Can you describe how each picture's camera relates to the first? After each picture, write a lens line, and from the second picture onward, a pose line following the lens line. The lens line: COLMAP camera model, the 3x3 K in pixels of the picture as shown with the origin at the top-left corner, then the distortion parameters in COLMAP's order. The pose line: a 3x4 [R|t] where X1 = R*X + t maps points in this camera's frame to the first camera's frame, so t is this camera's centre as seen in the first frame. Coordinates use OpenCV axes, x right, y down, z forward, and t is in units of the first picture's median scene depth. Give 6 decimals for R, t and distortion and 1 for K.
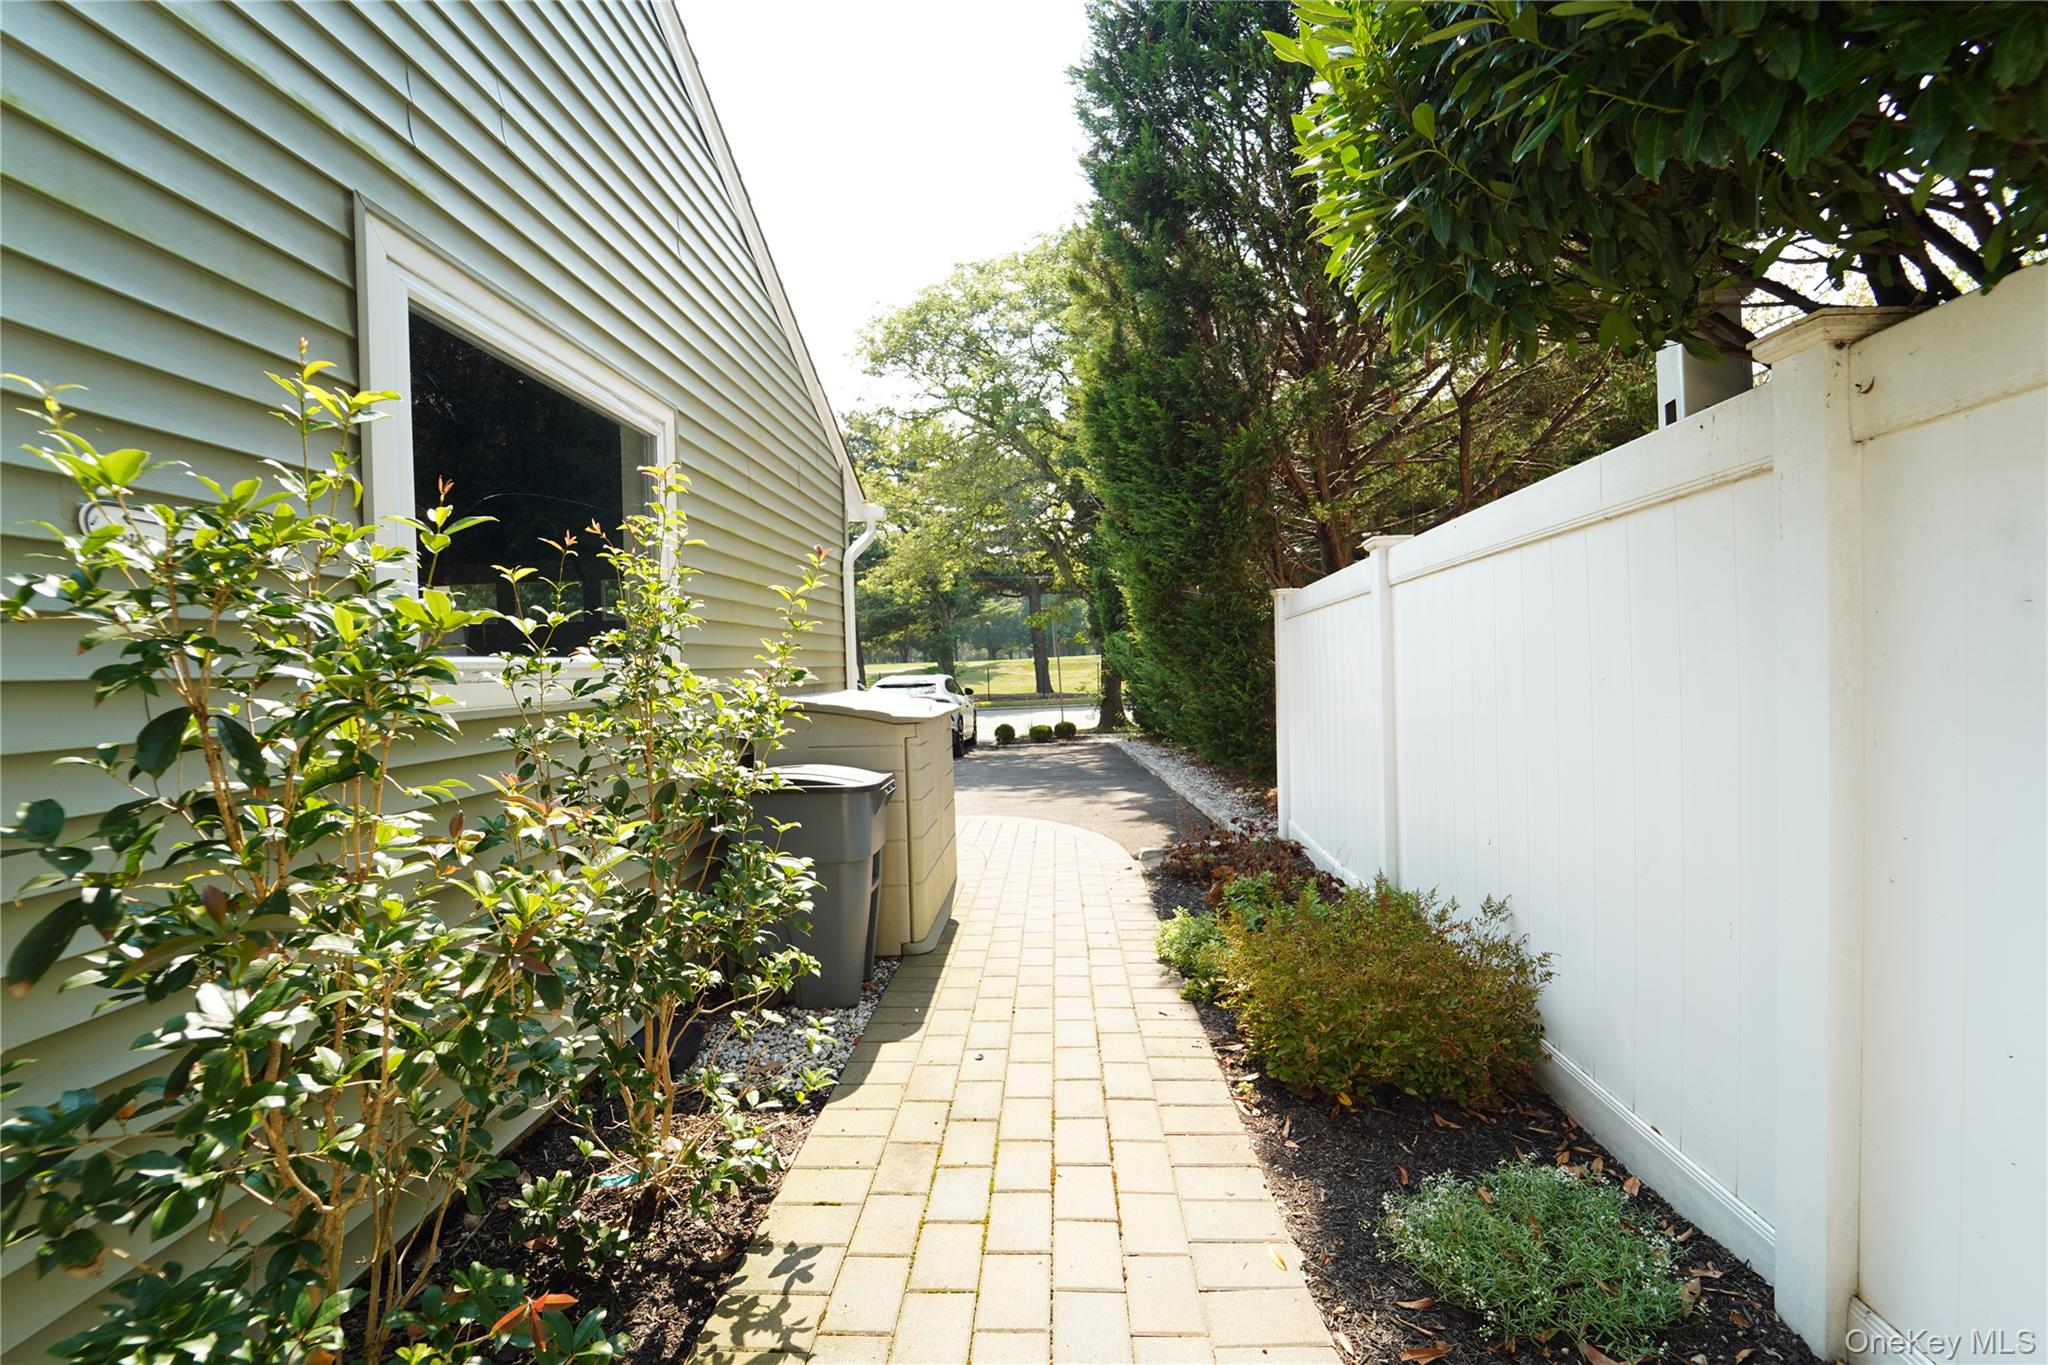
lens RADIAL K [[848.0, 0, 1020.4], [0, 848.0, 679.7], [0, 0, 1]] dist [-0.021878, 0.000058]
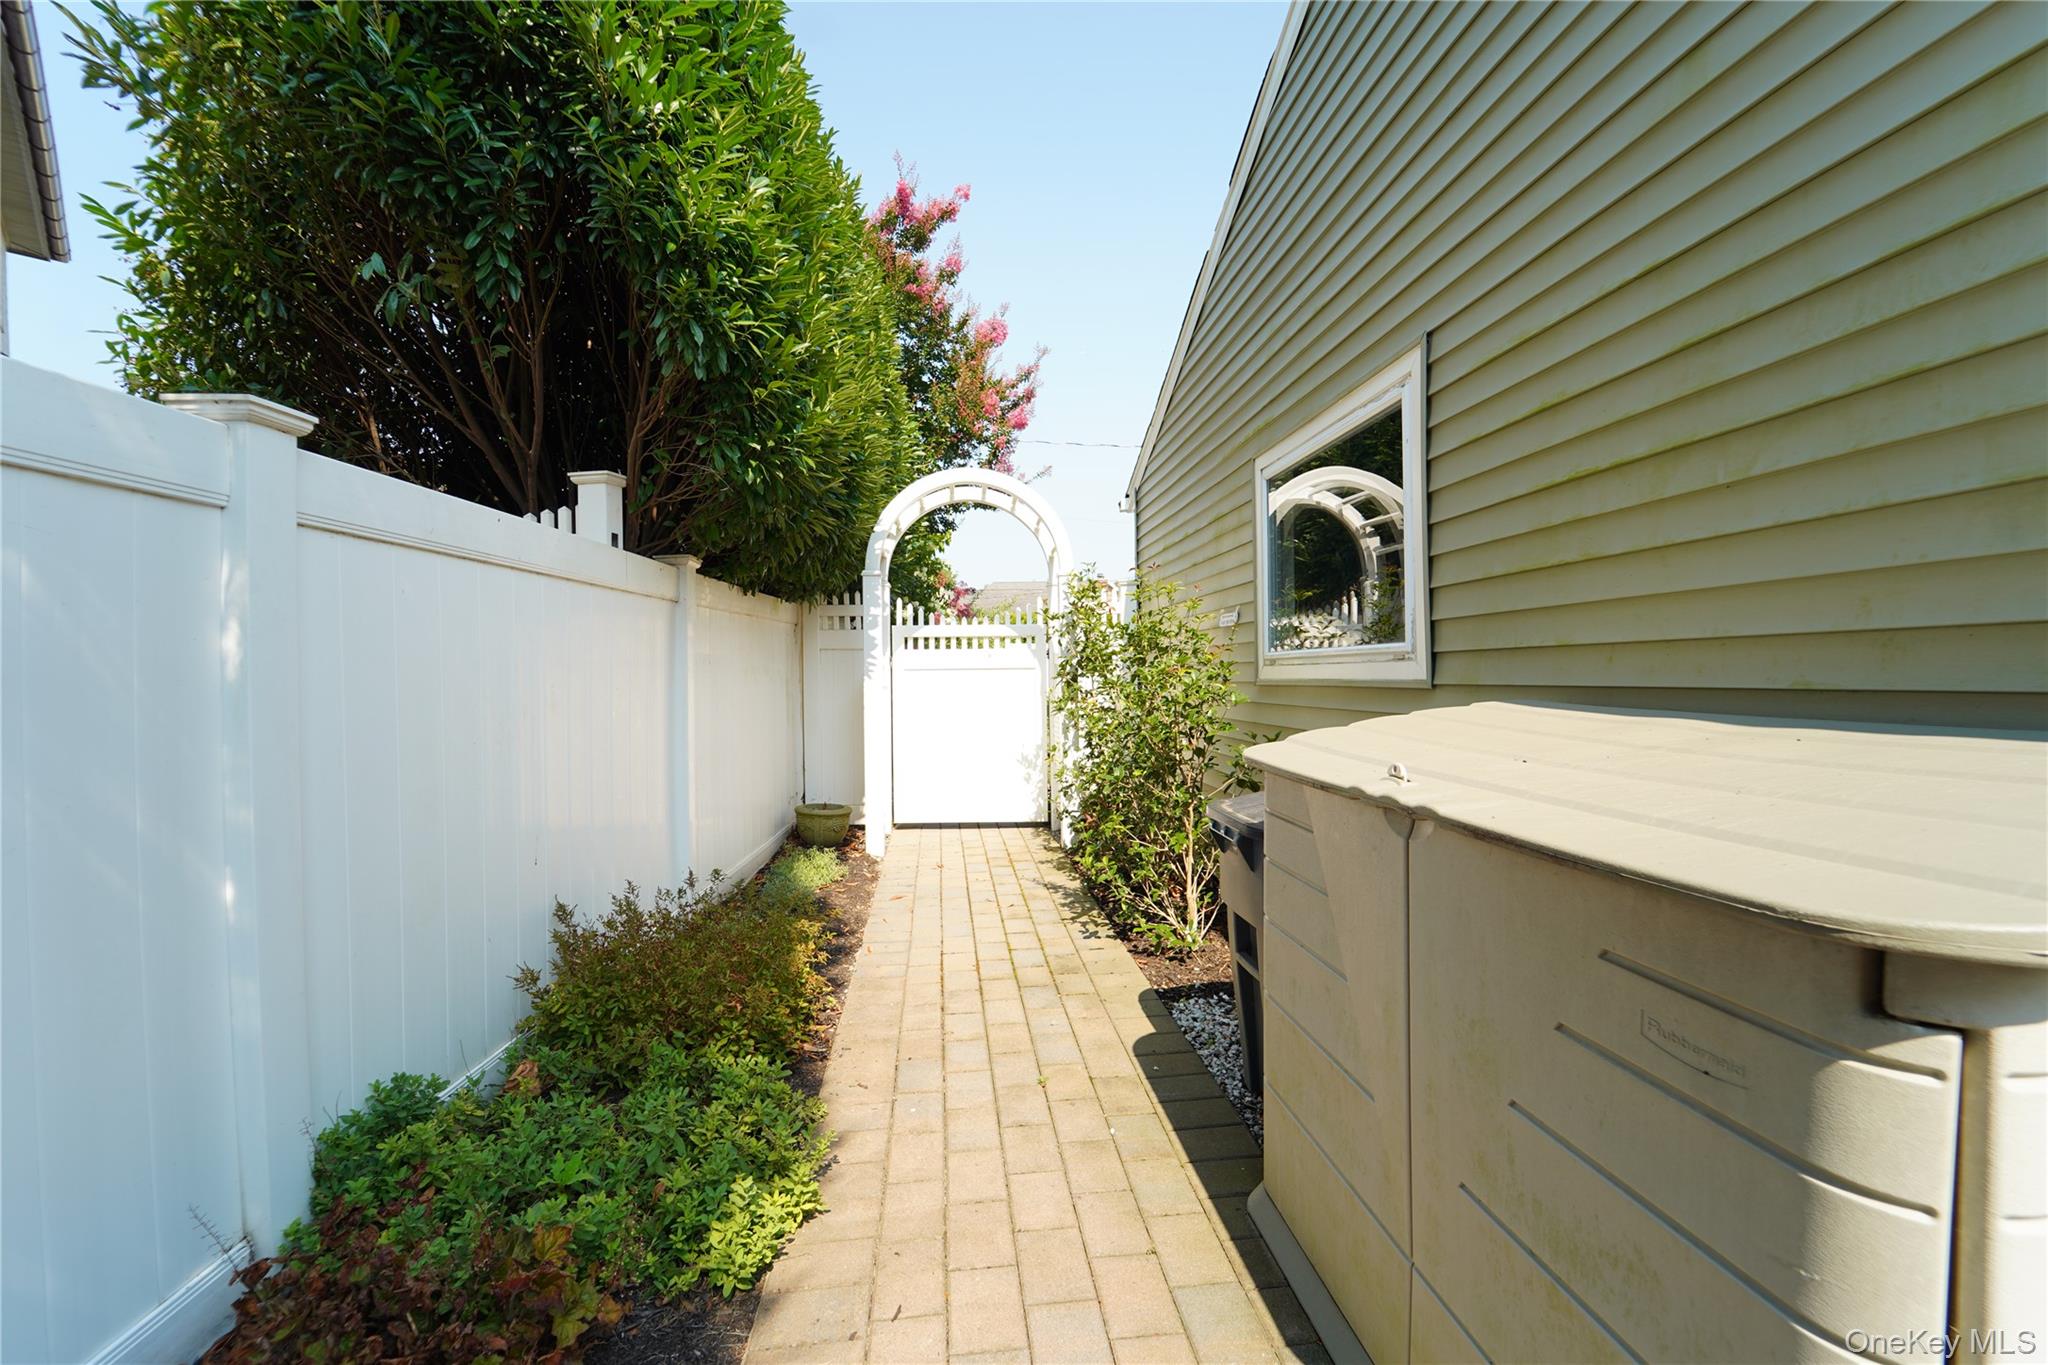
lens RADIAL K [[848.0, 0, 1022.7], [0, 848.0, 677.0], [0, 0, 1]] dist [-0.021878, 0.000058]
pose [[-0.990205, 0.037837, -0.134400, 0.179717], [0.034808, 0.999086, 0.024820, -0.041714], [0.135216, 0.019898, -0.990616, 3.100432]]
